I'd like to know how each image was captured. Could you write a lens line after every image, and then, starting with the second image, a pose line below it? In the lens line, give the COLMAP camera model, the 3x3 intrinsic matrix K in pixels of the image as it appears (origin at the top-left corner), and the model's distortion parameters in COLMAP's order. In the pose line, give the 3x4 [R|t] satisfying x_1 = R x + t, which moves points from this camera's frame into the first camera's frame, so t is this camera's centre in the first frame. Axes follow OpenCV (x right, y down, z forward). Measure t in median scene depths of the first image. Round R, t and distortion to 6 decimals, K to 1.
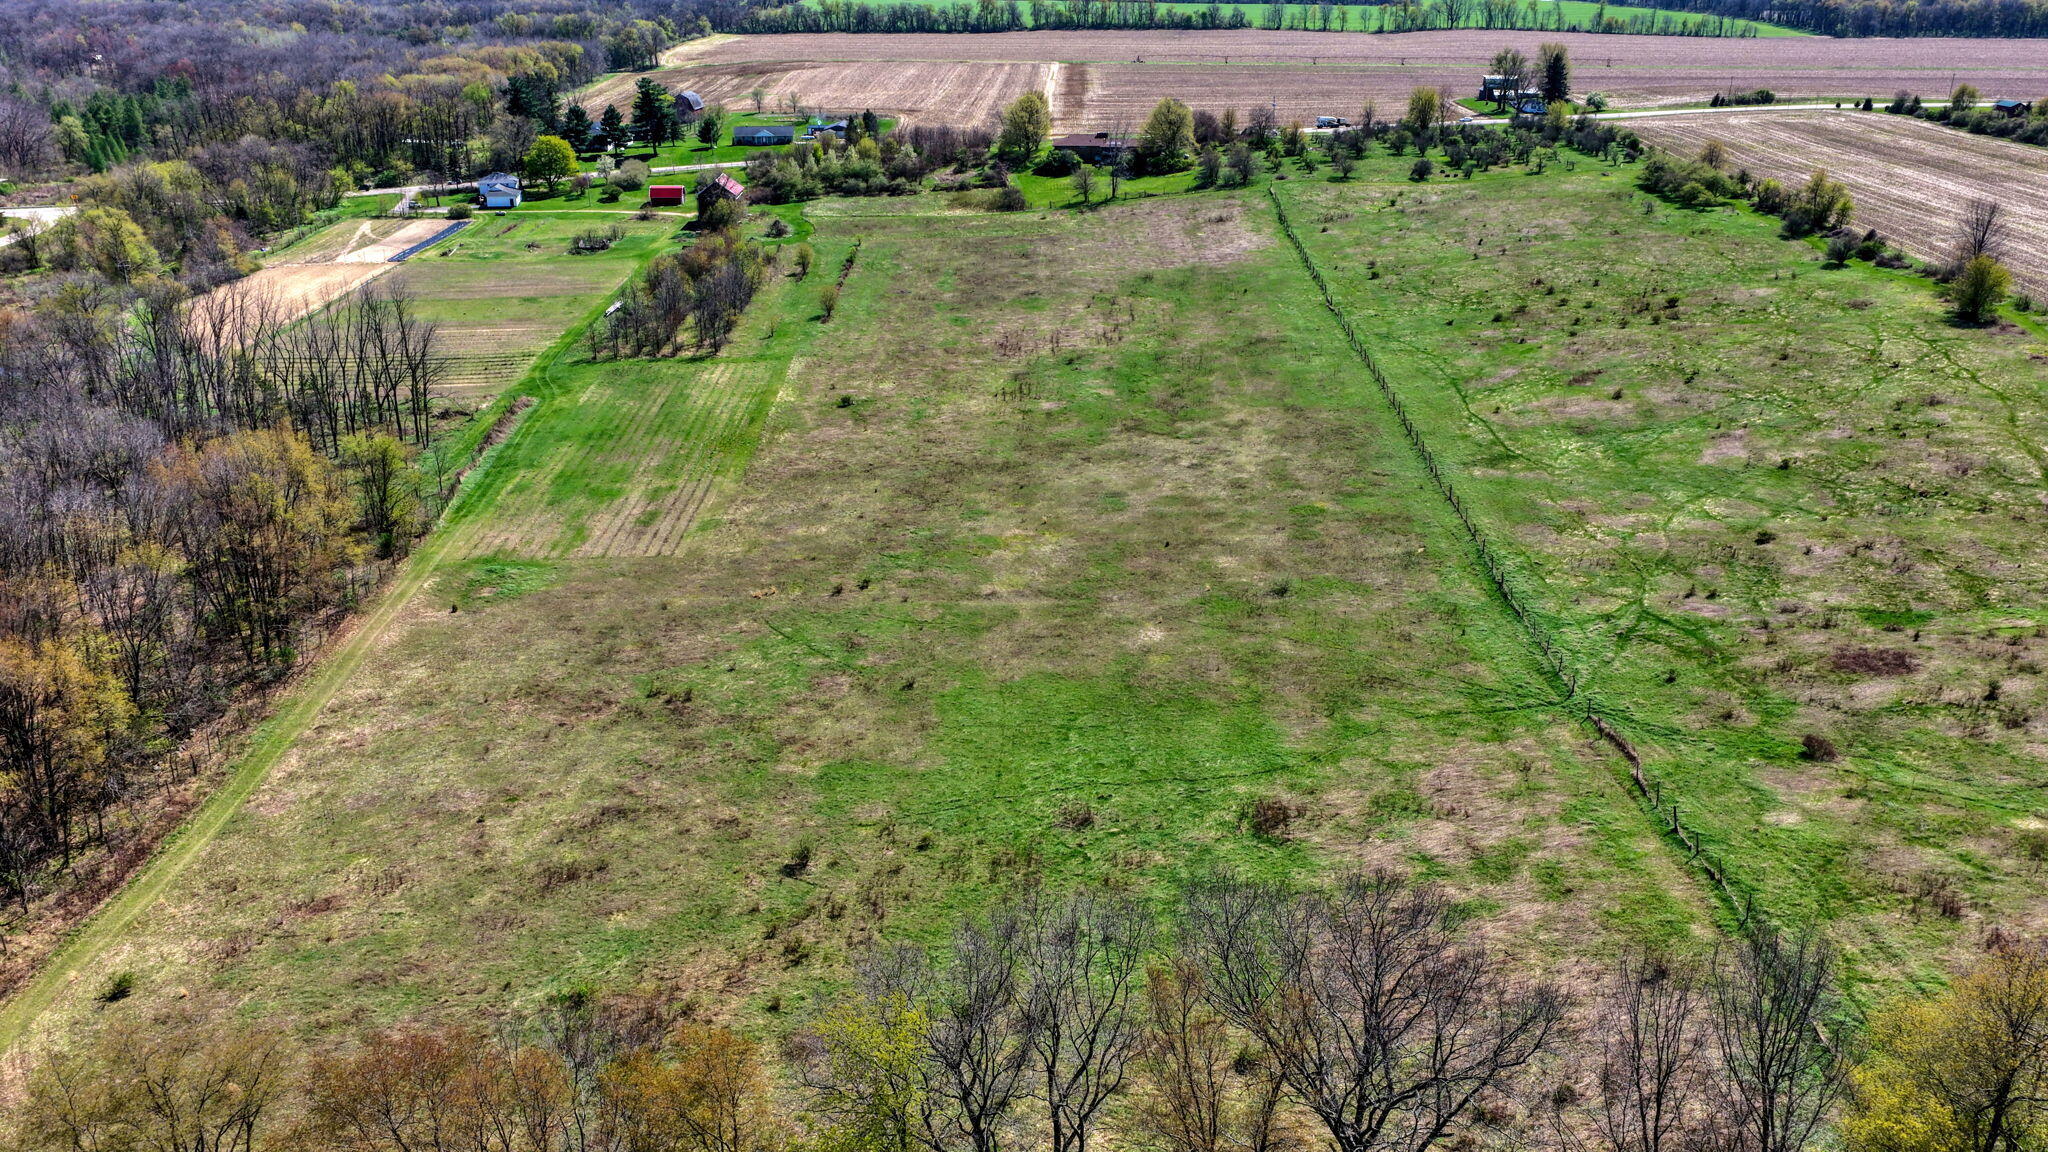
lens RADIAL K [[1697.0, 0, 1029.3], [0, 1697.0, 571.6], [0, 0, 1]] dist [-0.014864, 0.042952]
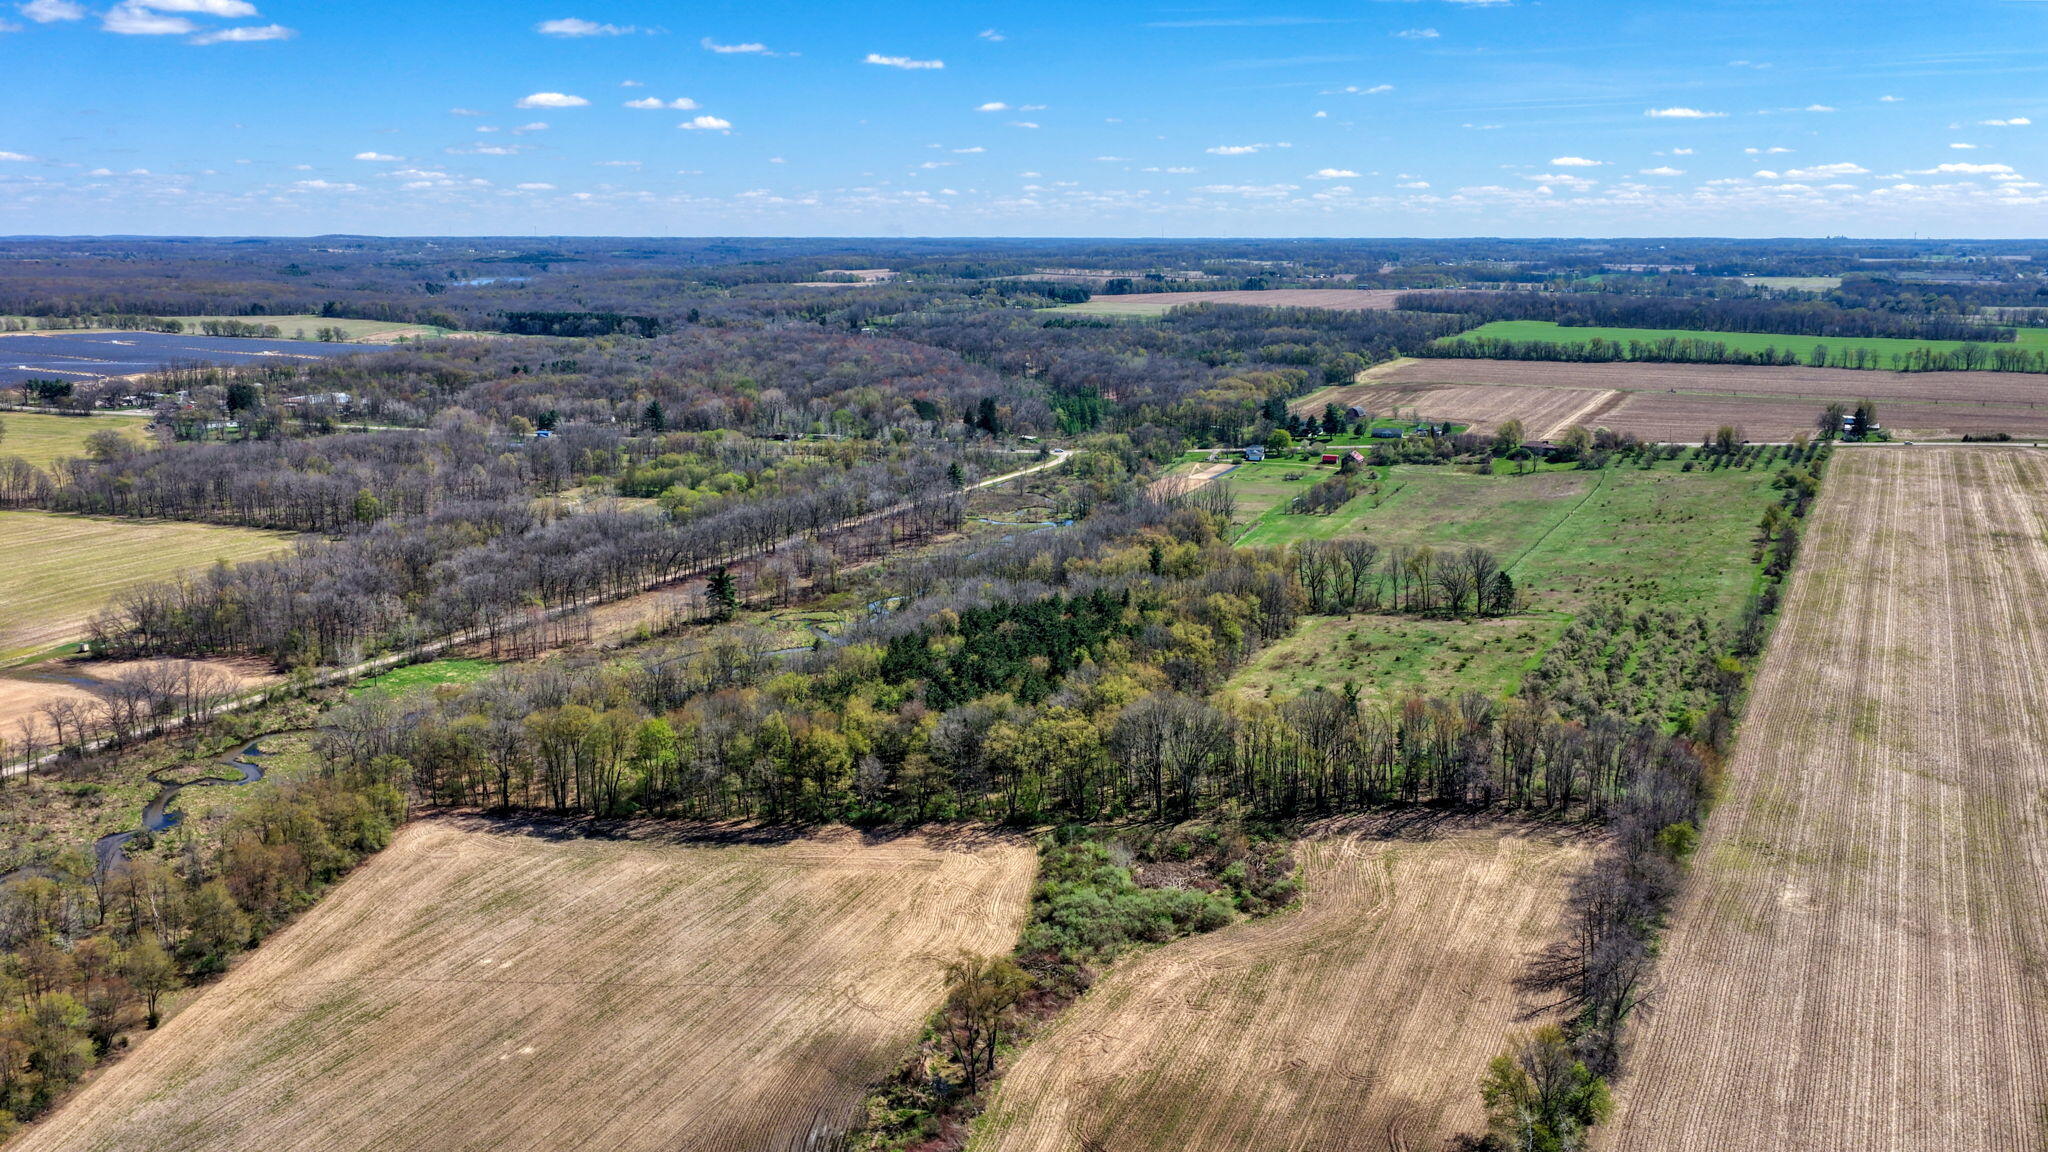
lens RADIAL K [[1697.0, 0, 1029.3], [0, 1697.0, 571.6], [0, 0, 1]] dist [-0.014864, 0.042952]
pose [[0.913359, 0.079653, -0.399287, 0.301537], [-0.141173, 0.981796, -0.127073, 0.240307], [0.381896, 0.172432, 0.907977, -1.052847]]
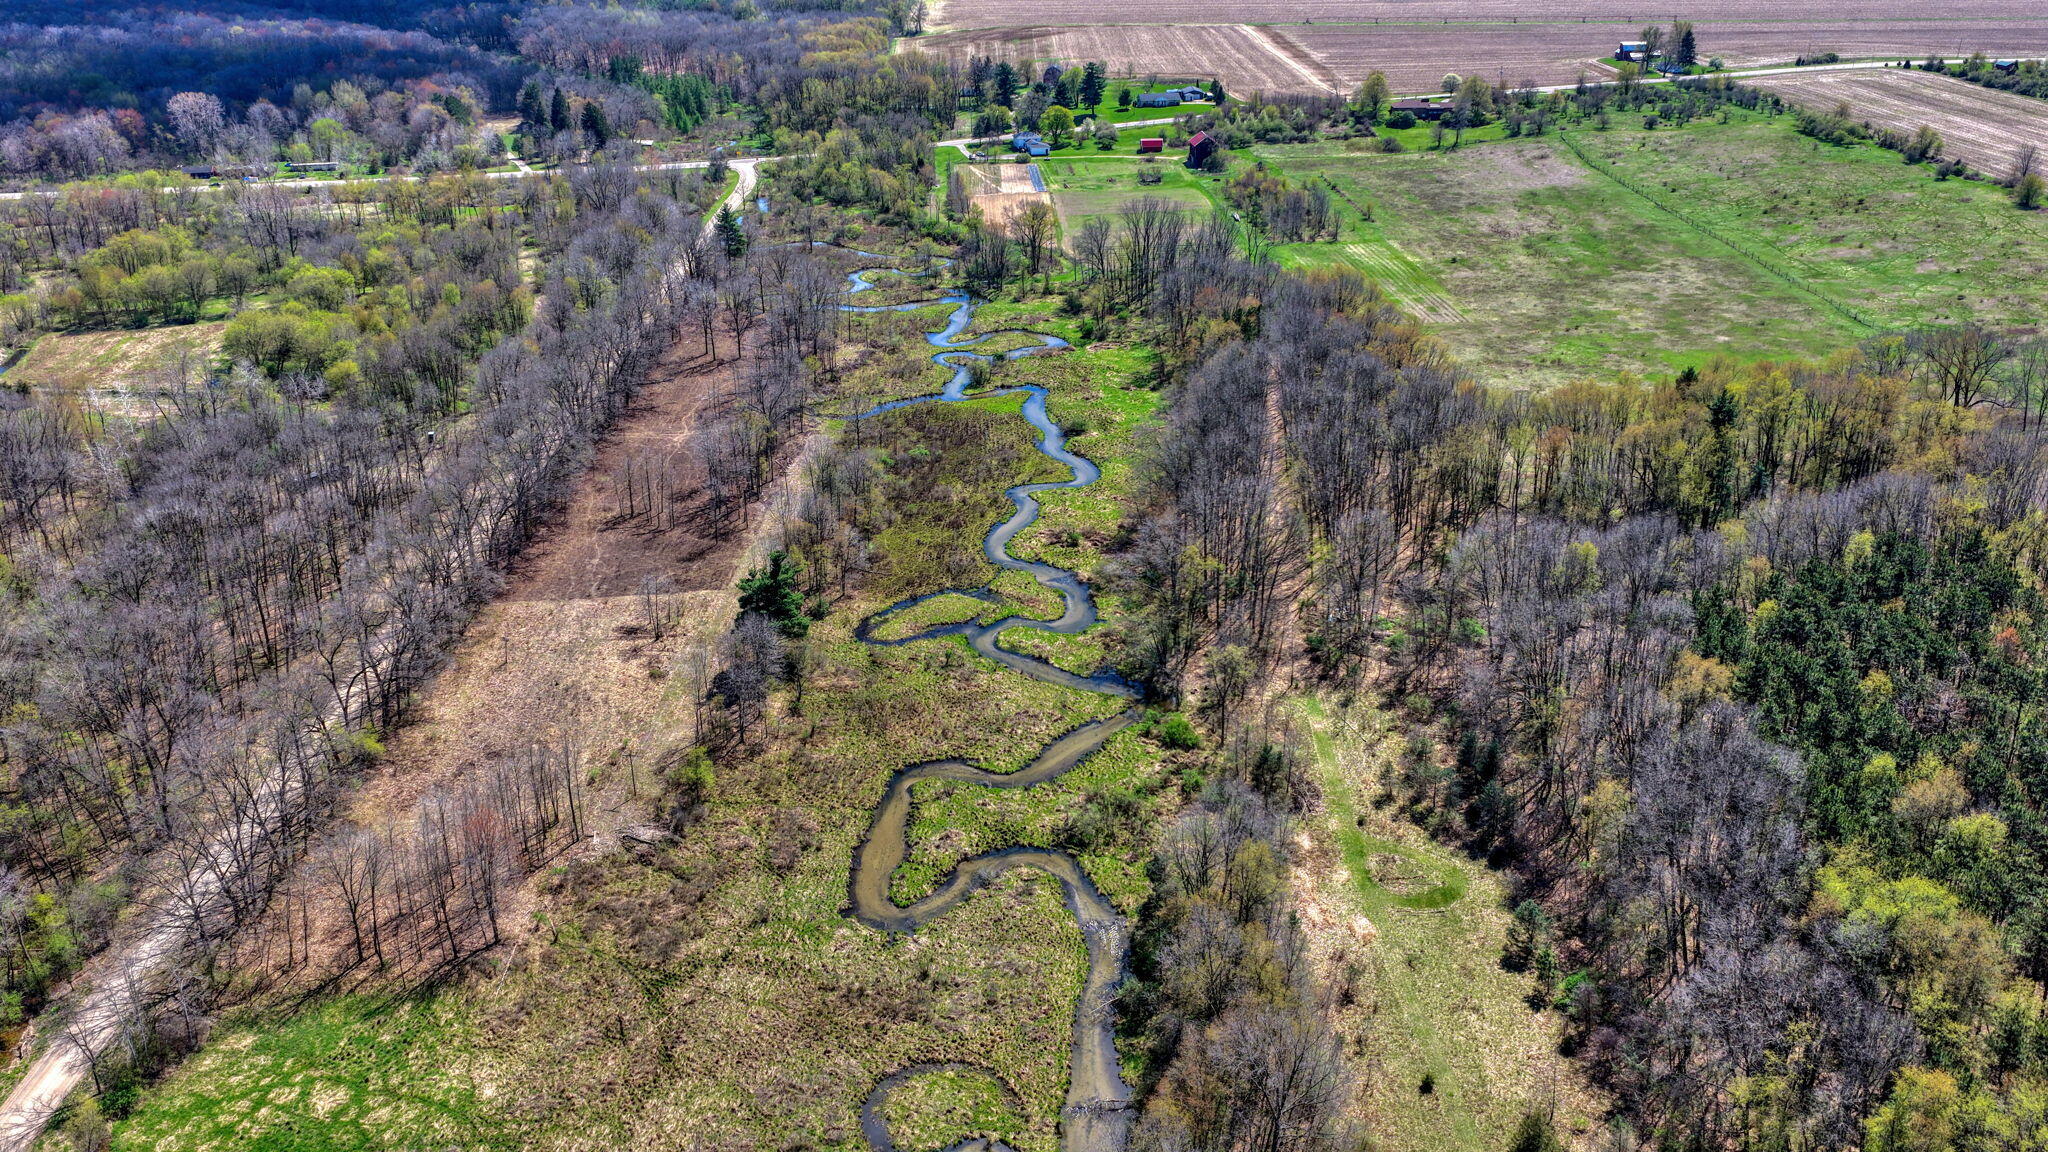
lens RADIAL K [[1676.9, 0, 1024.0], [0, 1676.9, 576.0], [0, 0, 1]] dist [-0.007212, 0.020550]
pose [[0.999382, -0.023537, 0.026118, -0.366555], [0.022205, 0.998494, 0.050160, 0.085883], [-0.027260, -0.049549, 0.998400, -0.513201]]
